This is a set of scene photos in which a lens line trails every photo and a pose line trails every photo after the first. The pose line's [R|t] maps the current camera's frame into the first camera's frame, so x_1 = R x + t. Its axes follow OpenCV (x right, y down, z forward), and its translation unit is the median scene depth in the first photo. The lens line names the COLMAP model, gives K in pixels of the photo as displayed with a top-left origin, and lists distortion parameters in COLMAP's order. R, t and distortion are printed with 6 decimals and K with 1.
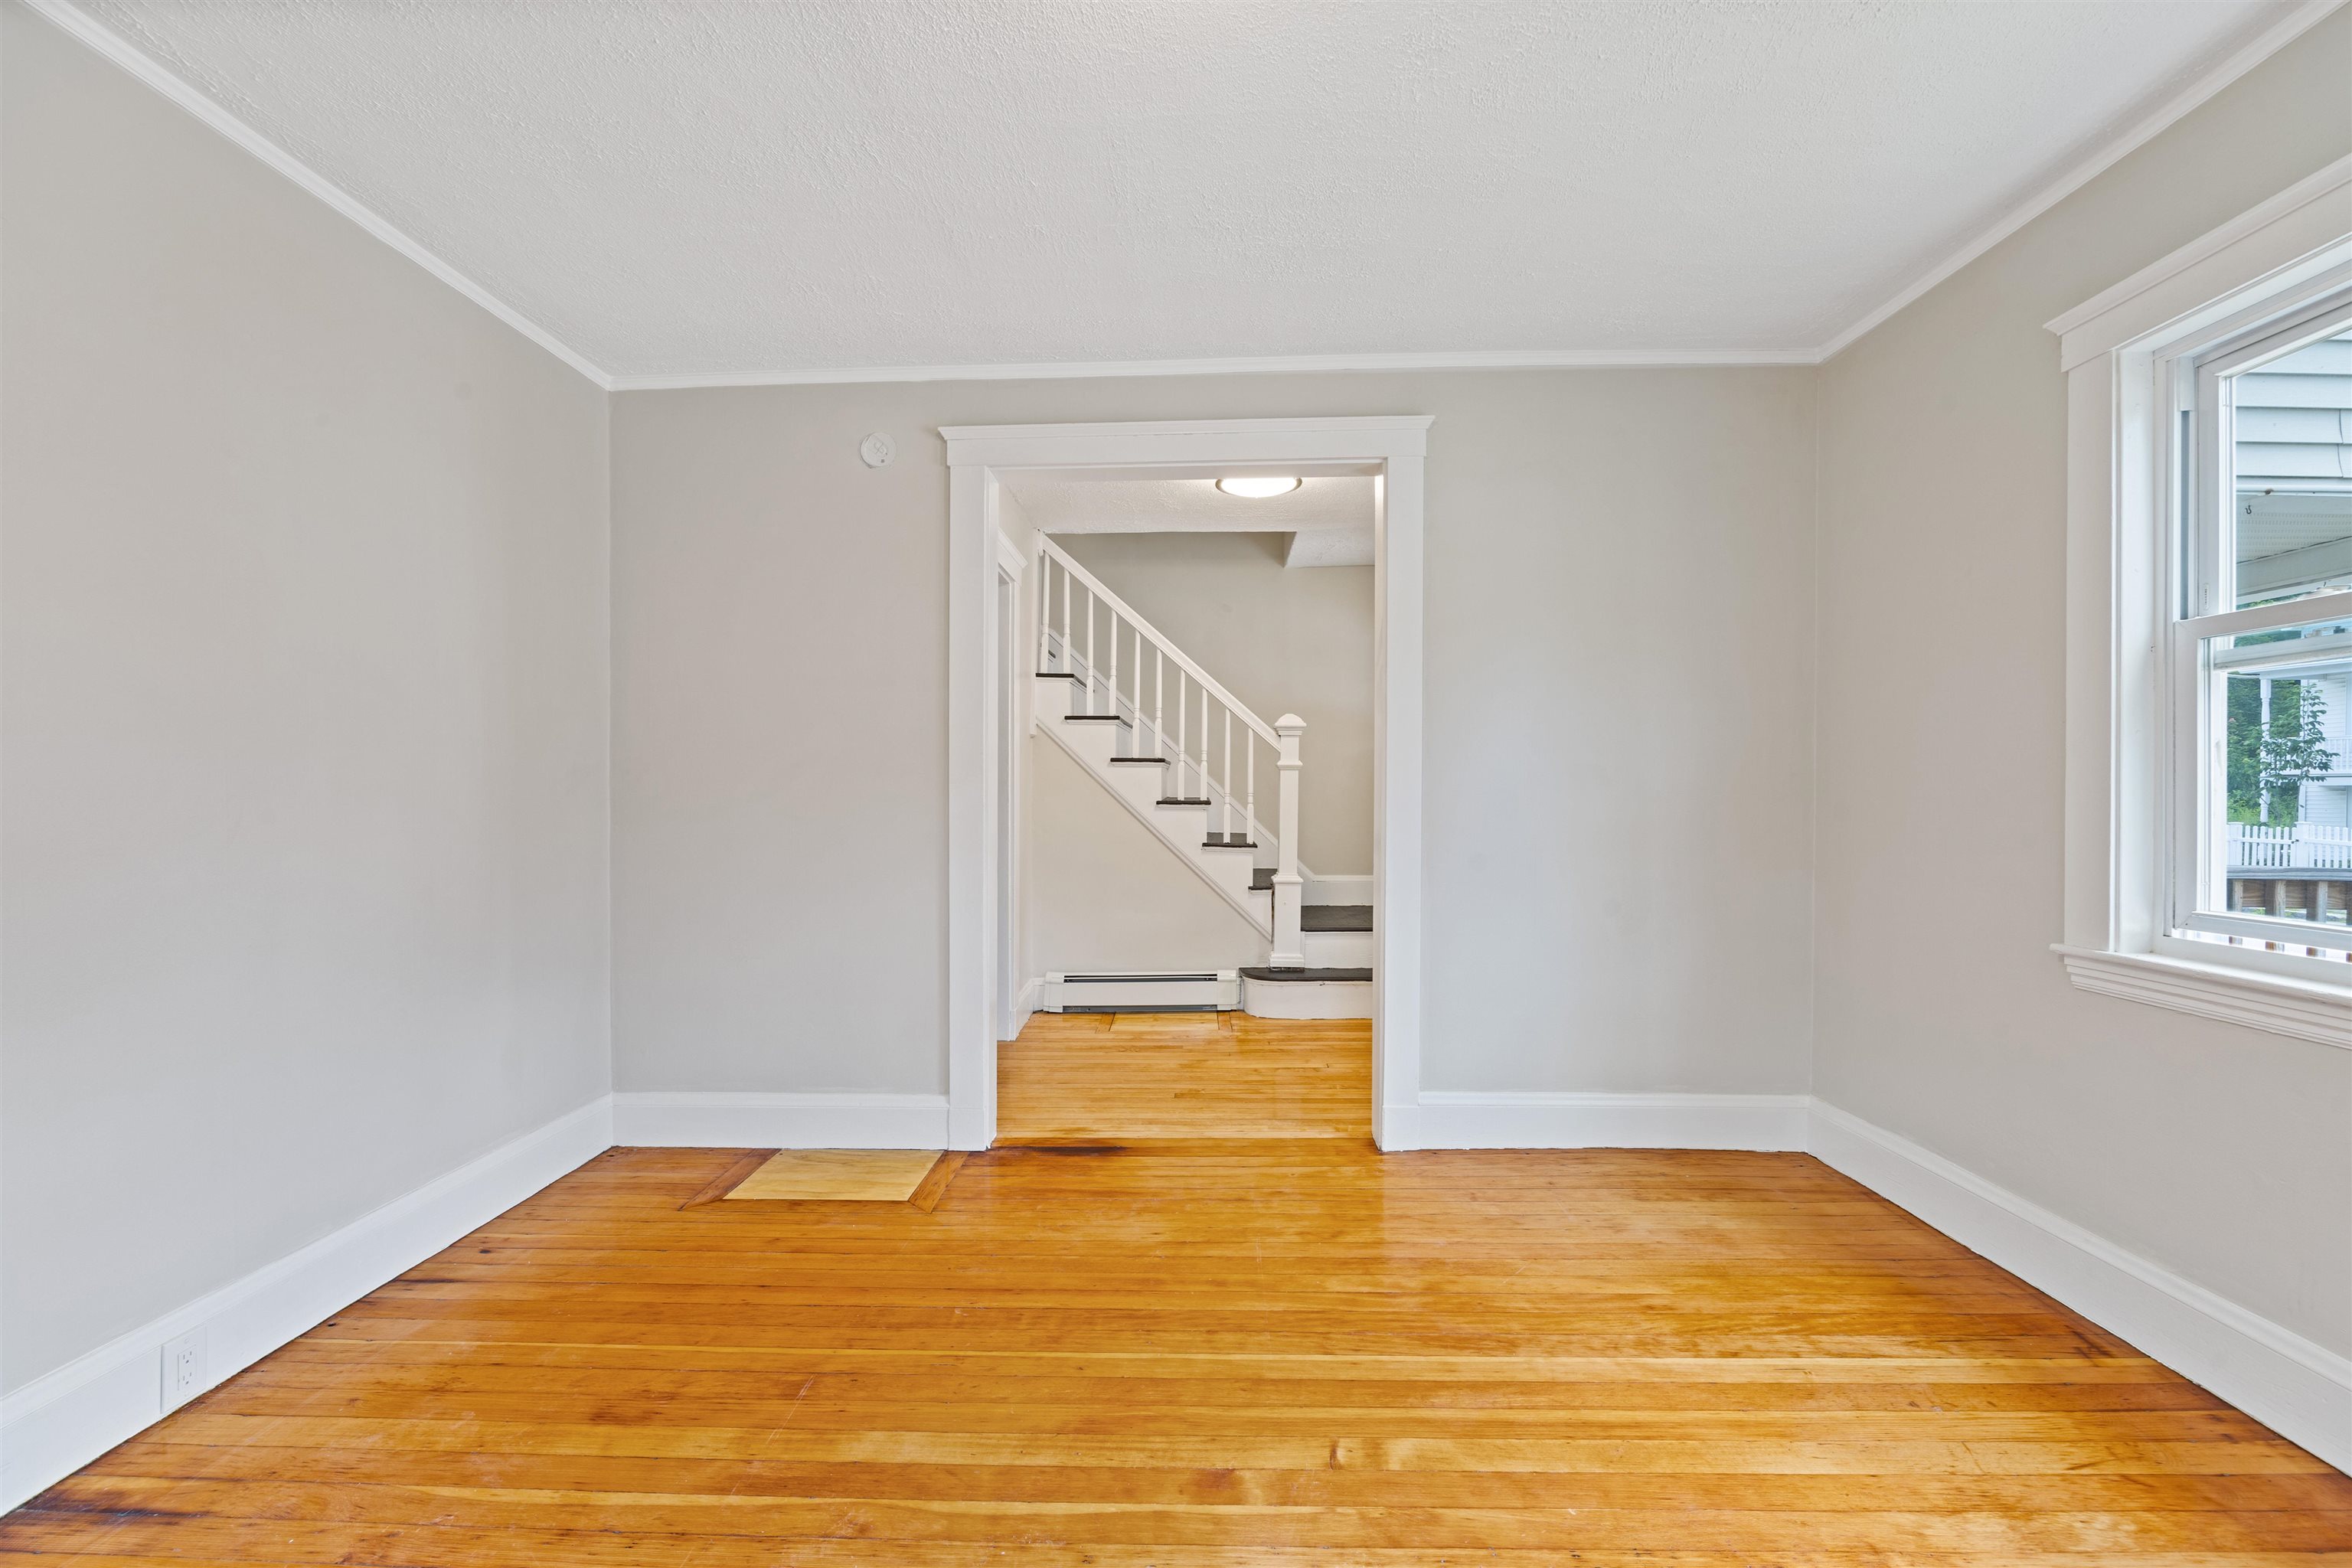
lens RADIAL K [[979.6, 0, 1171.1], [0, 979.6, 807.9], [0, 0, 1]] dist [-0.013985, 0.000636]
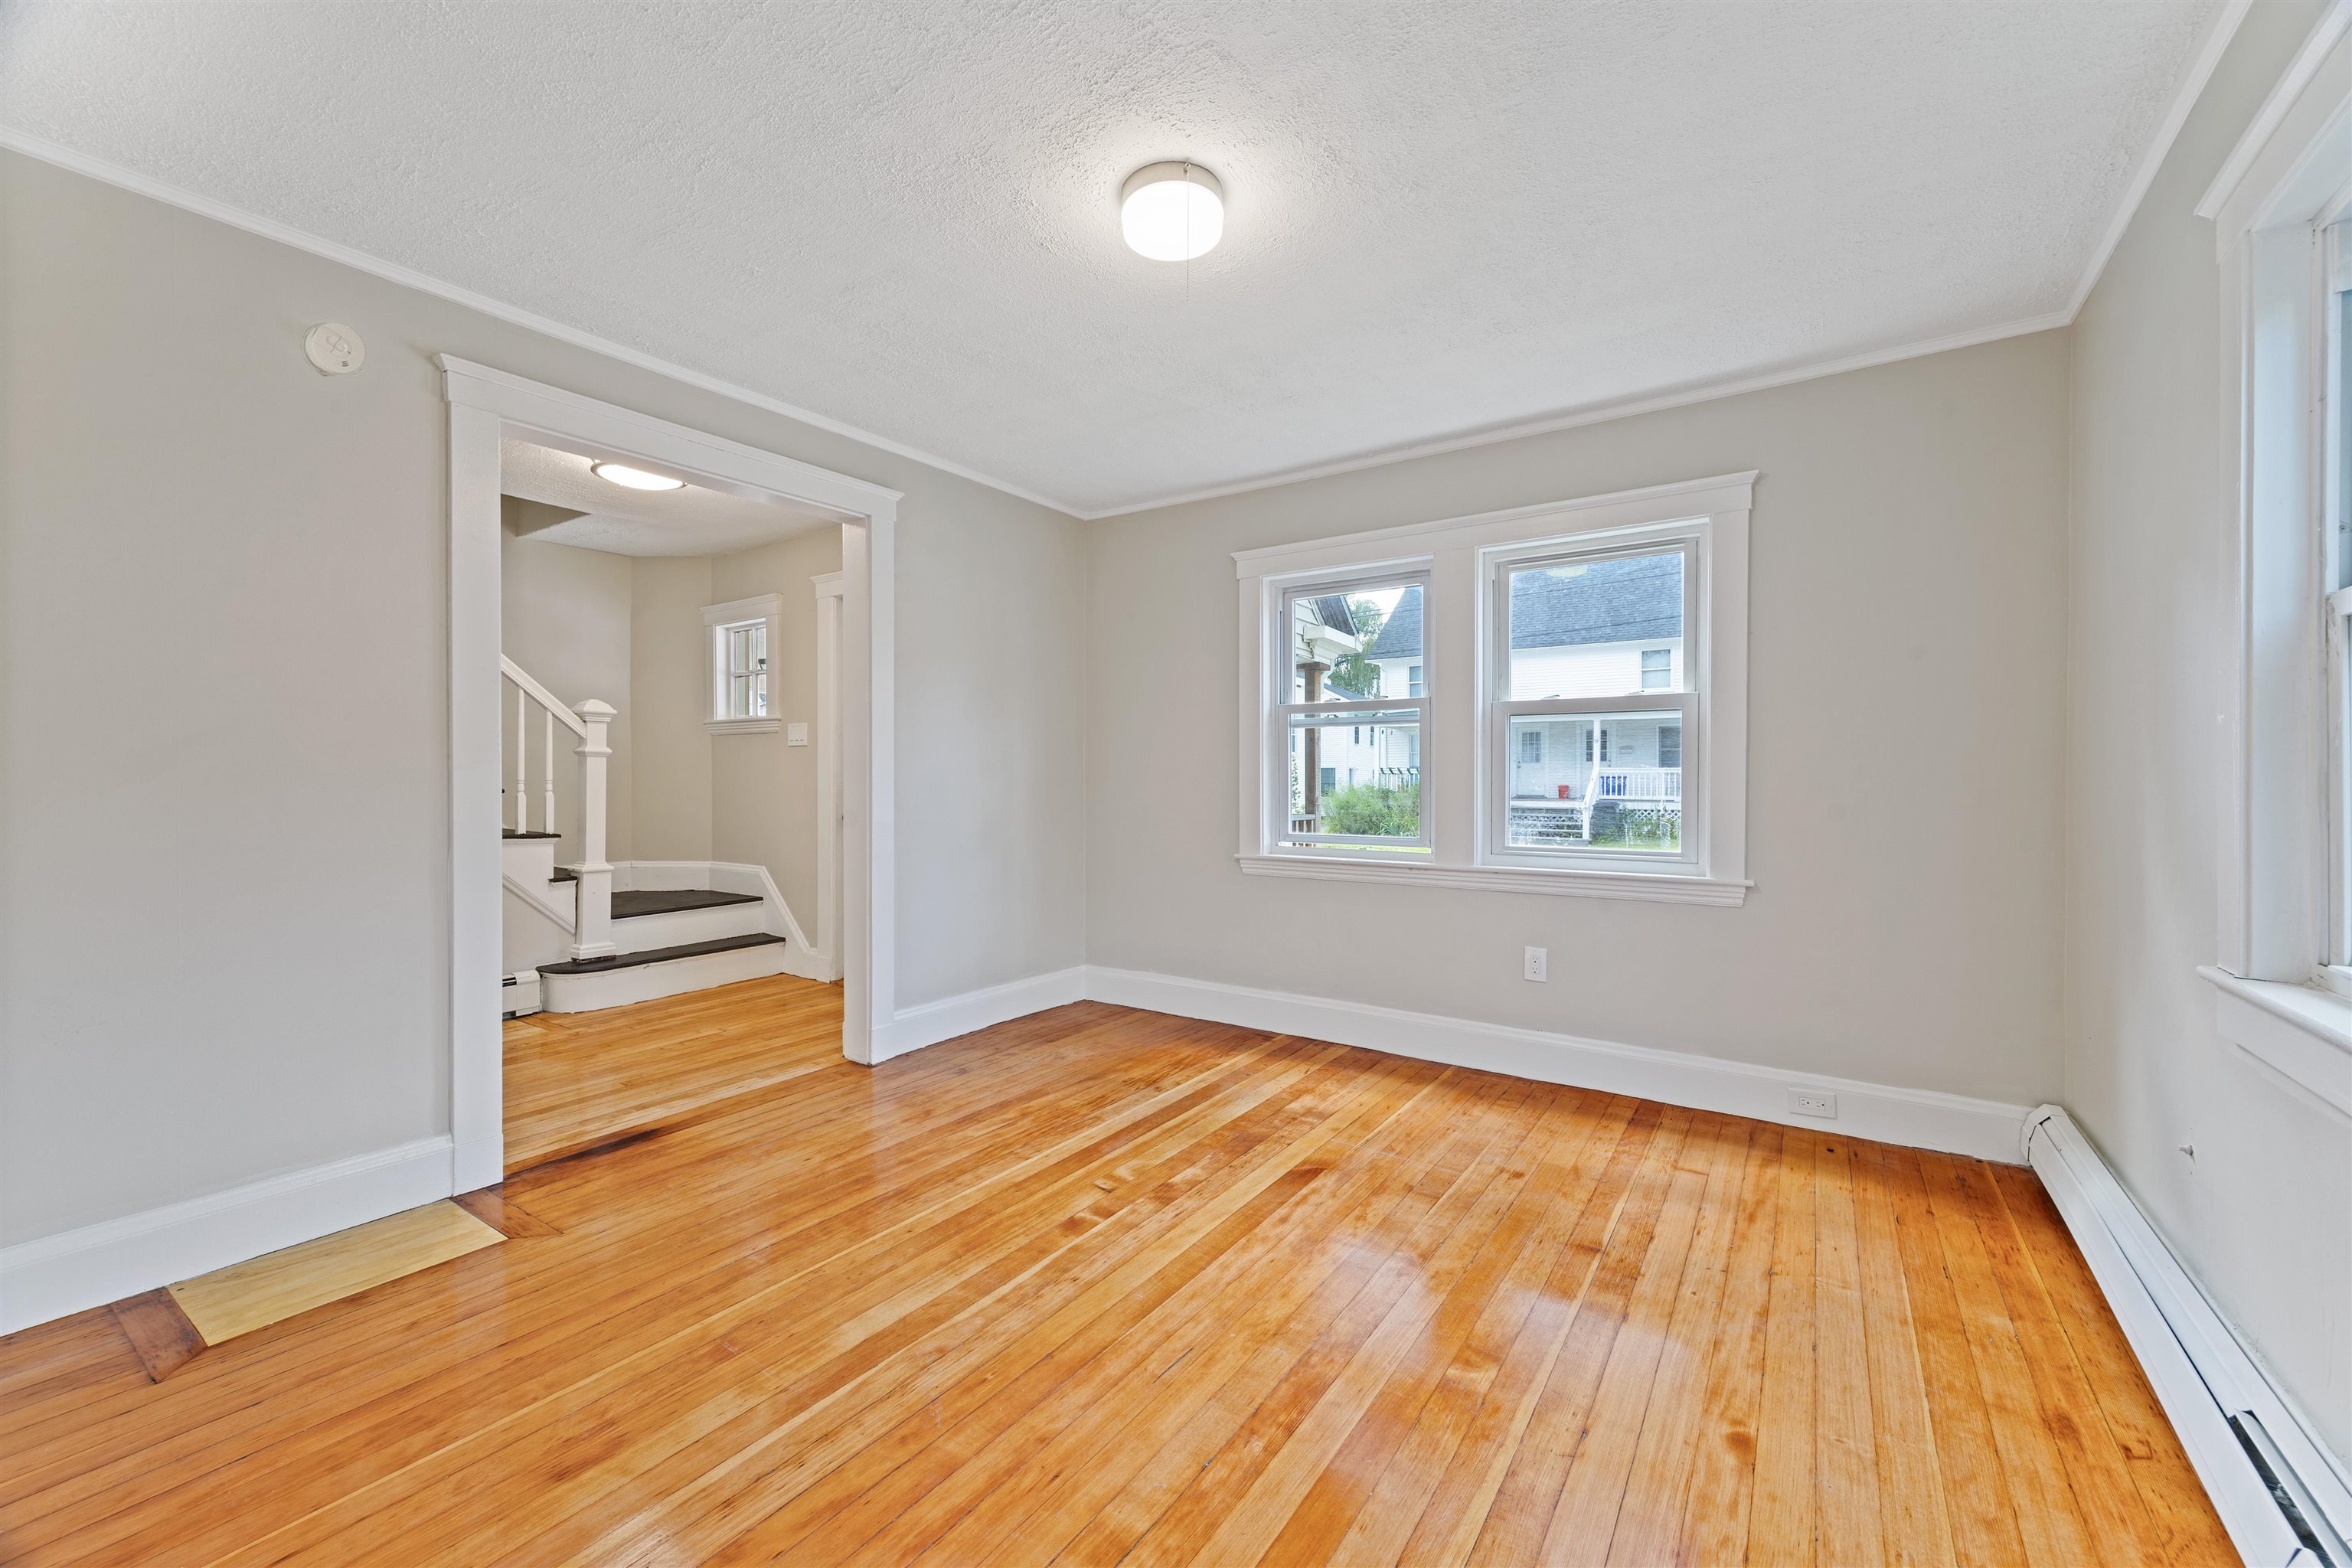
lens RADIAL K [[891.6, 0, 1176.0], [0, 891.6, 784.0], [0, 0, 1]] dist [0.000708, 0.000070]
pose [[0.555135, -0.002875, 0.831756, -0.551716], [0.011511, 0.999925, -0.004226, -0.001191], [-0.831681, 0.011920, 0.555126, 0.034681]]
